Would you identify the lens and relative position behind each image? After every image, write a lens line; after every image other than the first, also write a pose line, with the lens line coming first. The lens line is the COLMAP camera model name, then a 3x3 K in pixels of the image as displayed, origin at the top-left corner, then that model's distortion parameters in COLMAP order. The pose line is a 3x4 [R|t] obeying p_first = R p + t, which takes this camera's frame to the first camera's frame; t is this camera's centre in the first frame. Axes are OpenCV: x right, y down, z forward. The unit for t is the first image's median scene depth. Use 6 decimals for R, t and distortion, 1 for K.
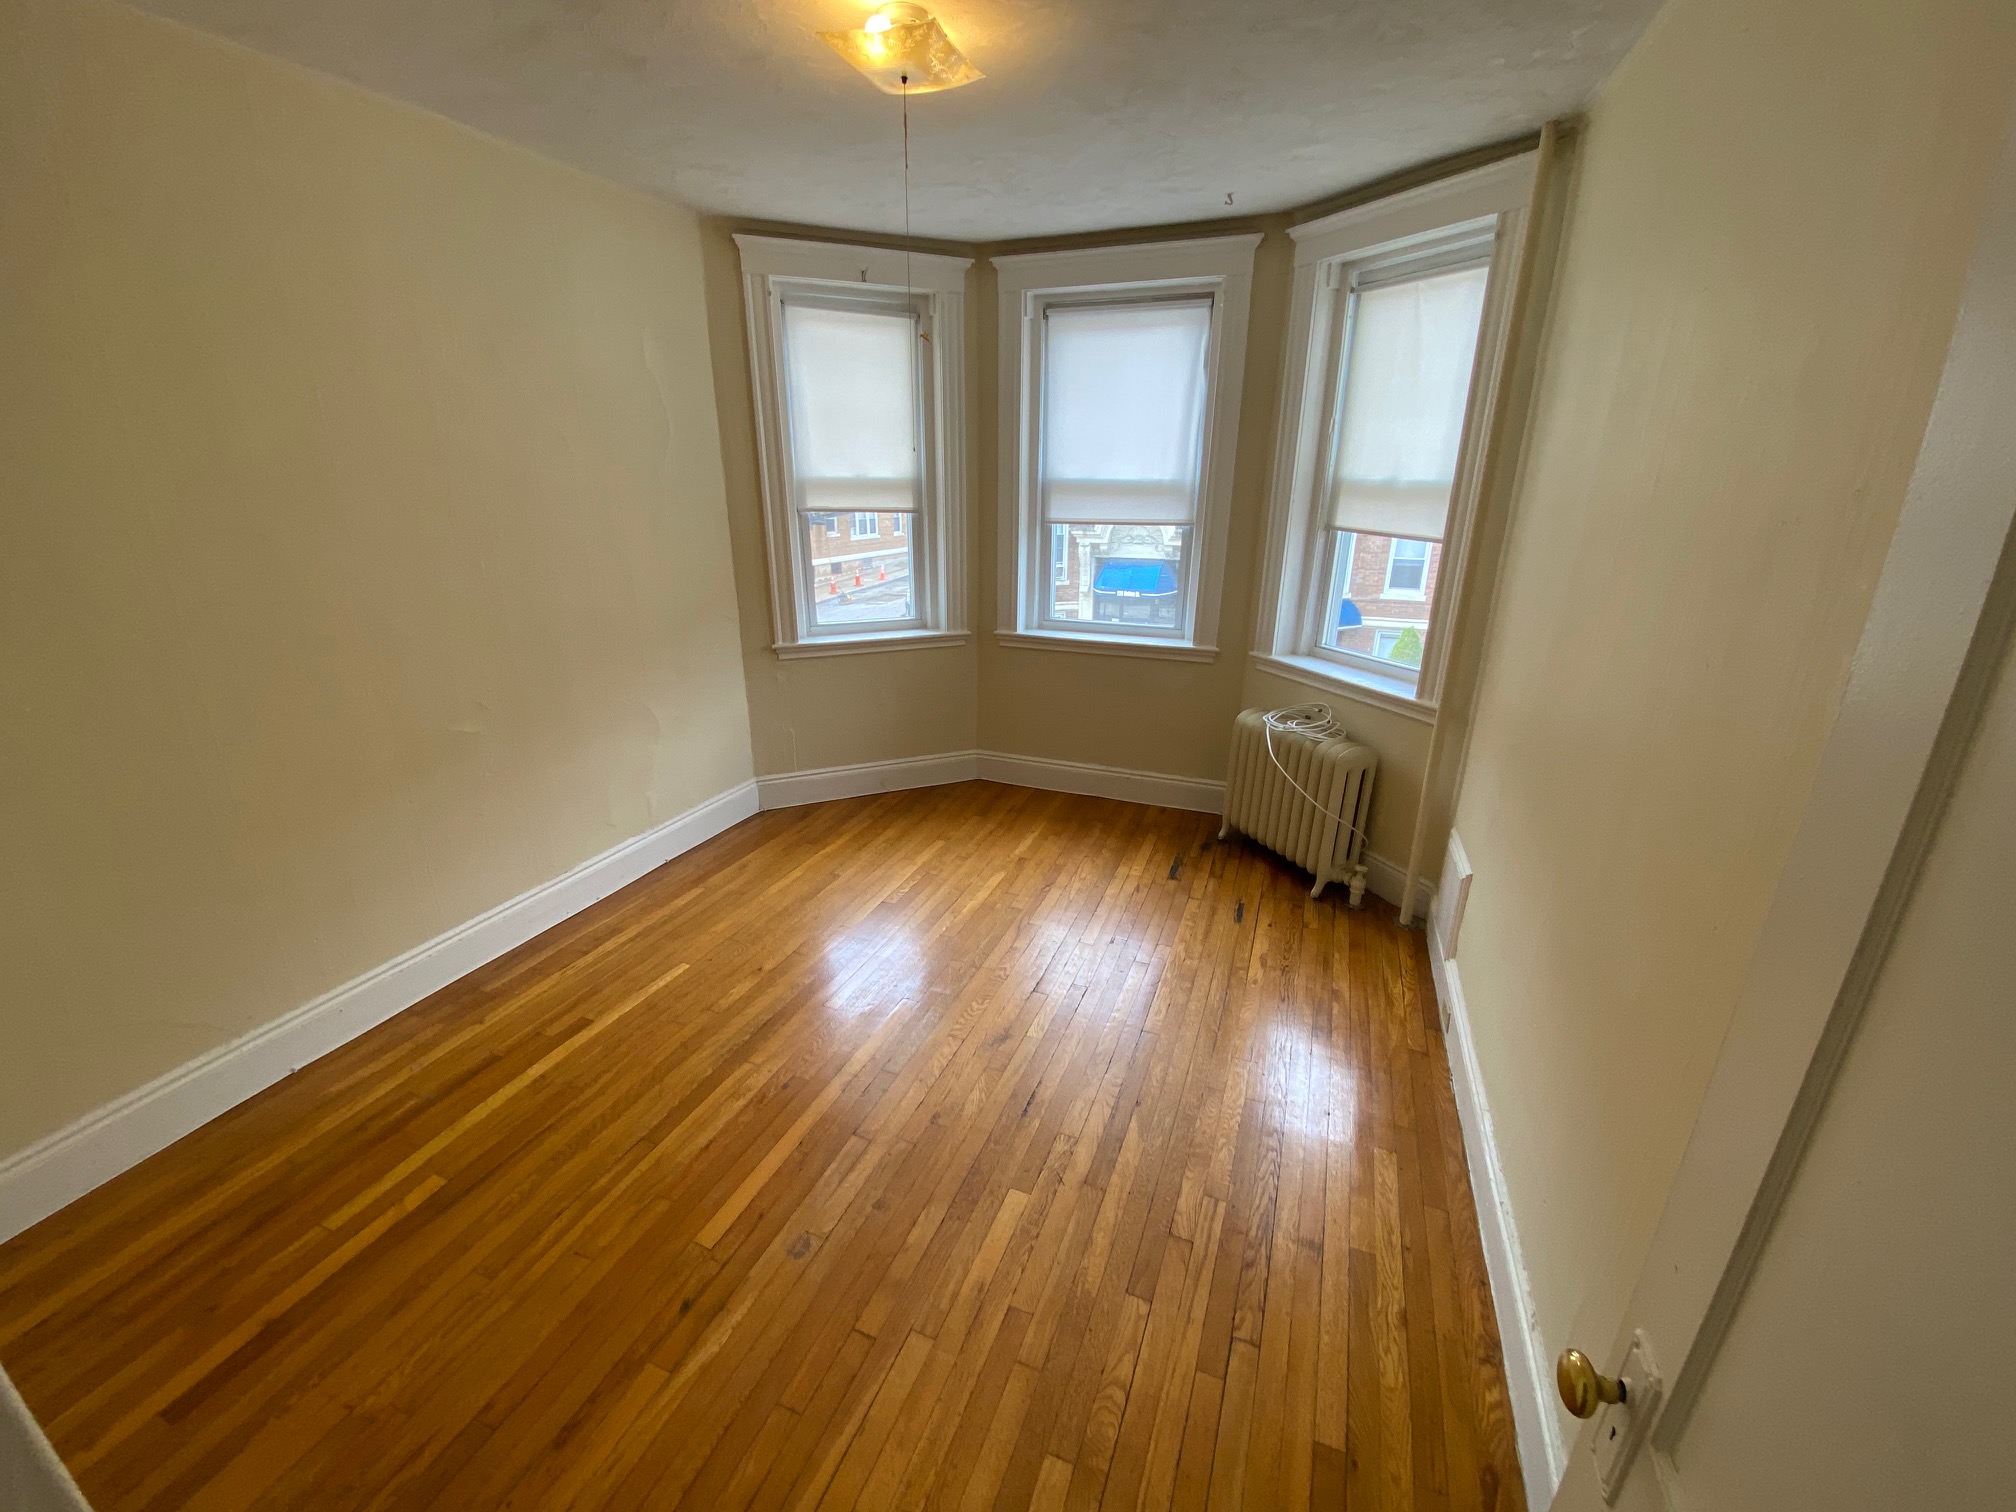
lens RADIAL K [[816.2, 0, 1001.2], [0, 816.2, 758.7], [0, 0, 1]] dist [0.016752, -0.000152]
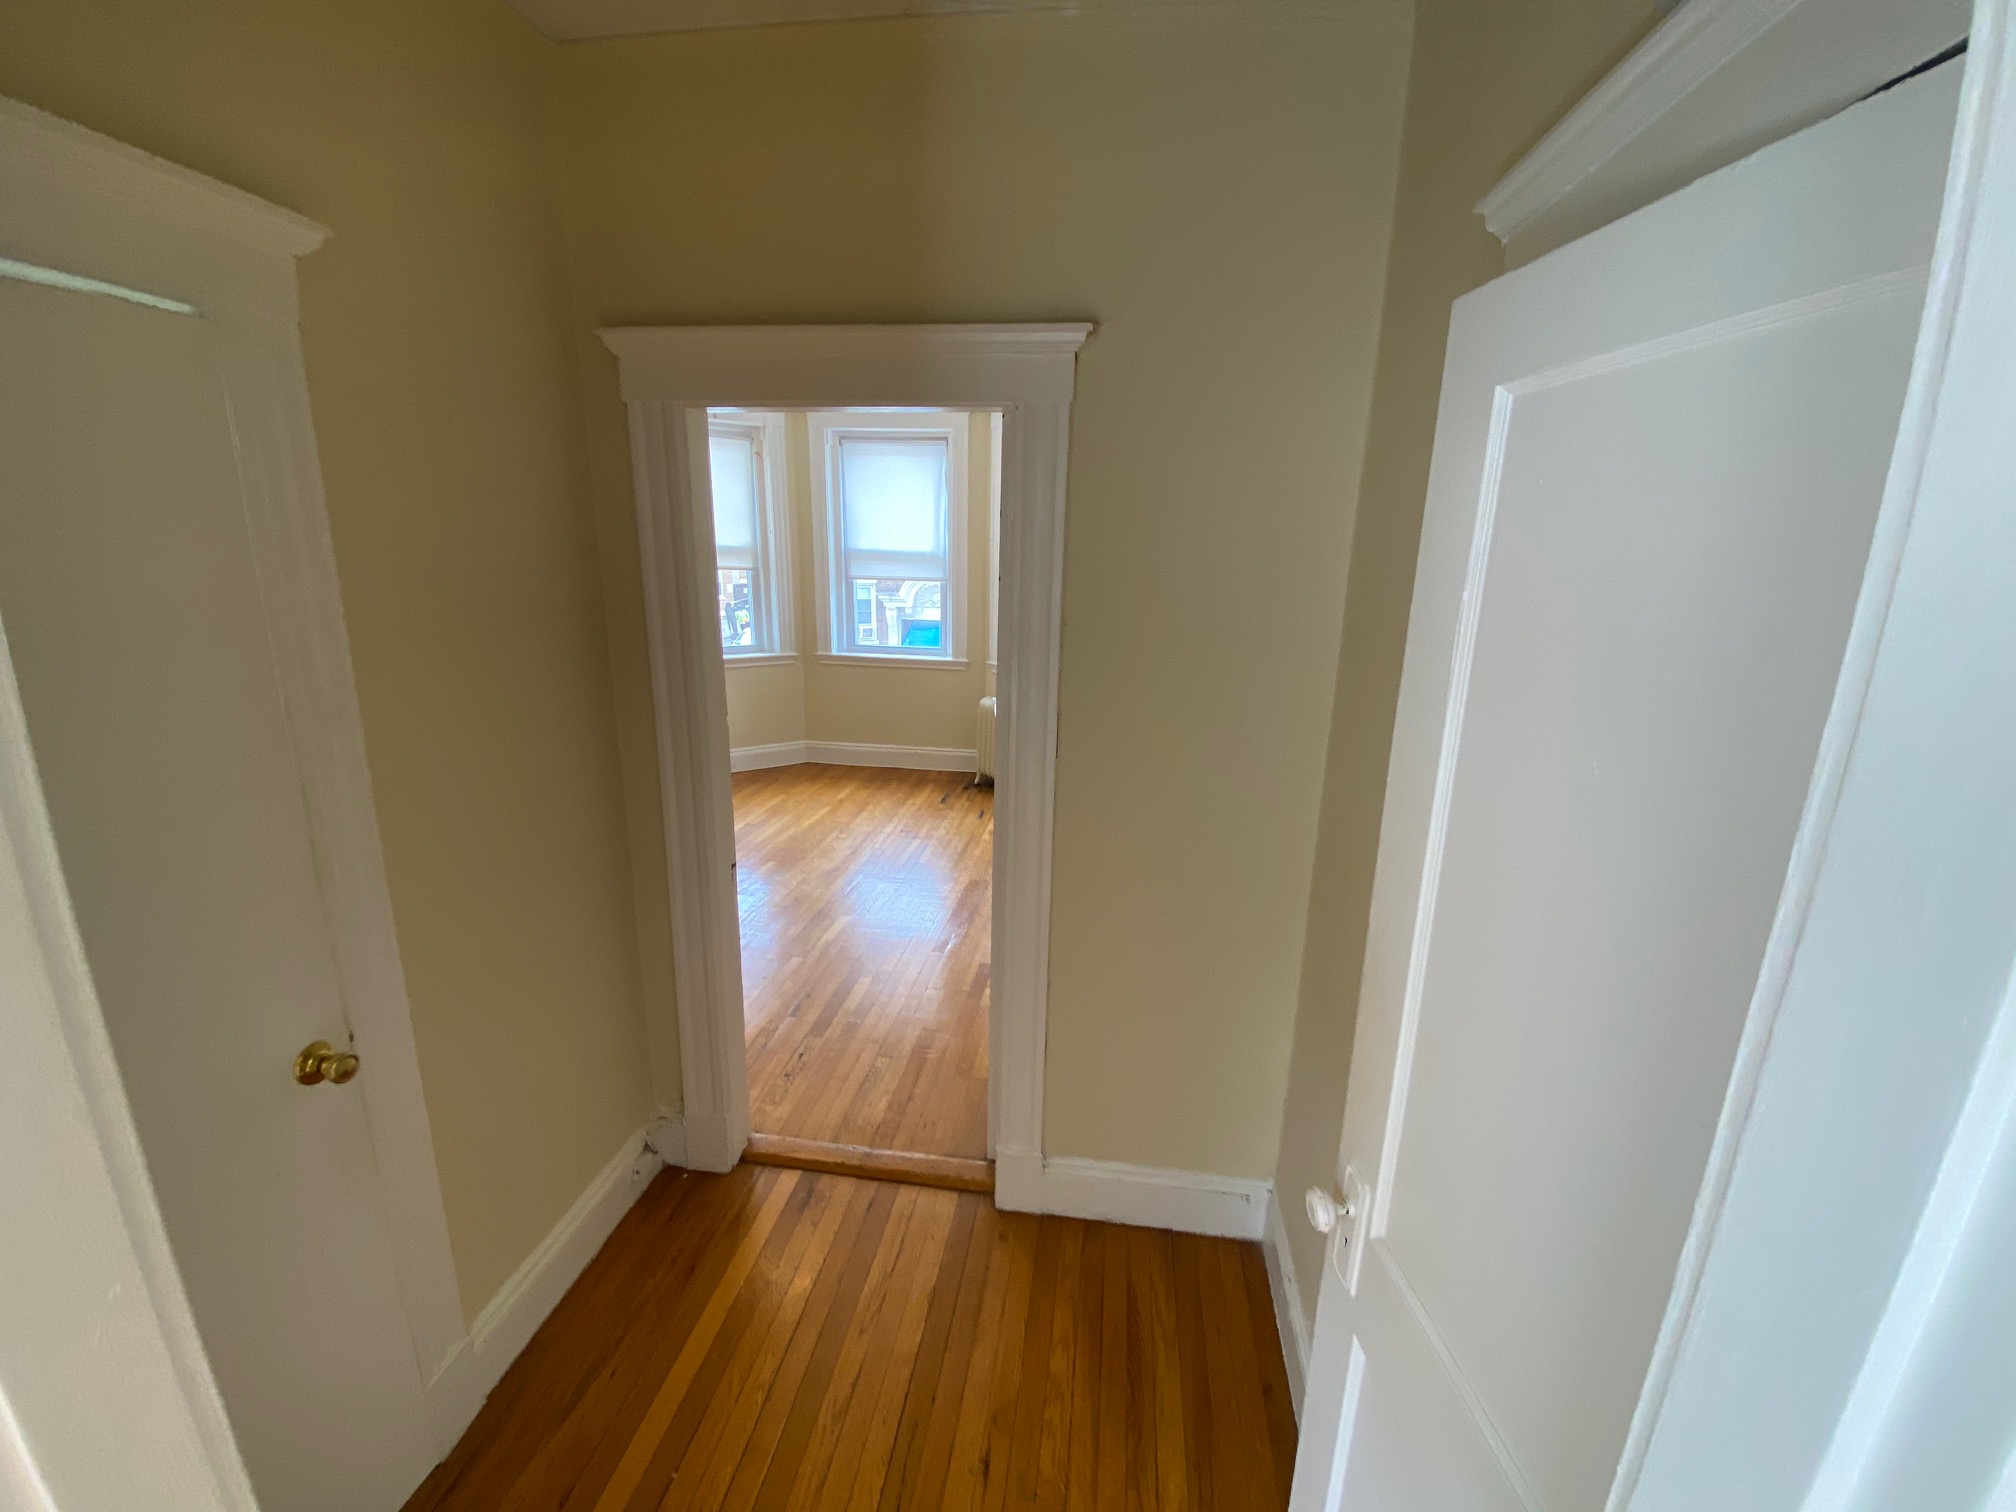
lens RADIAL K [[816.2, 0, 1026.7], [0, 816.2, 757.9], [0, 0, 1]] dist [0.016752, -0.000152]
pose [[0.968094, -0.044074, 0.246681, -0.011717], [0.064201, 0.995178, -0.074149, 0.165811], [-0.242224, 0.087621, 0.966256, -0.478276]]
